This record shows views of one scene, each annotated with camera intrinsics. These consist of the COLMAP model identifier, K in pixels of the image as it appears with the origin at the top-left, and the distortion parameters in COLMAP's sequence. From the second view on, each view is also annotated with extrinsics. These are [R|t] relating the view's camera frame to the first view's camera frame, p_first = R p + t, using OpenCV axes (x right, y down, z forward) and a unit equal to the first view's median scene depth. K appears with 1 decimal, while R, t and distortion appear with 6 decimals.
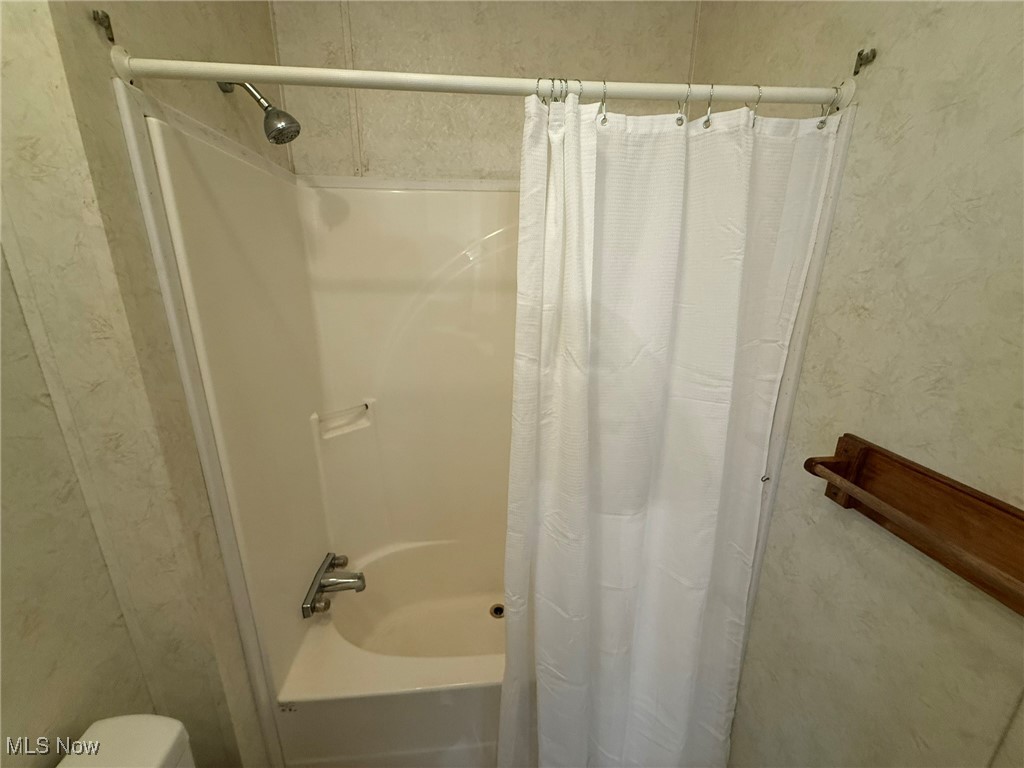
lens RADIAL K [[407.1, 0, 510.0], [0, 407.1, 386.6], [0, 0, 1]] dist [-0.001234, -0.000039]
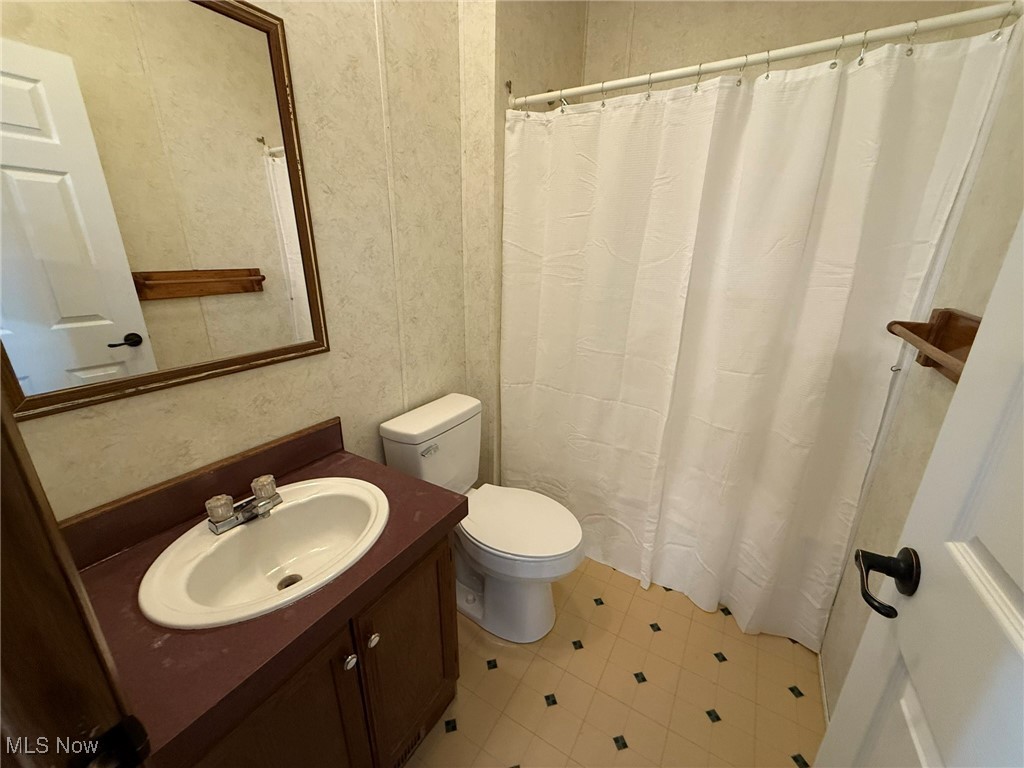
lens RADIAL K [[407.1, 0, 511.6], [0, 407.1, 384.5], [0, 0, 1]] dist [-0.001234, -0.000039]
pose [[0.804296, 0.196842, -0.560679, 0.526207], [-0.177584, 0.980043, 0.089327, 0.461183], [0.567073, 0.027722, 0.823201, -0.695636]]
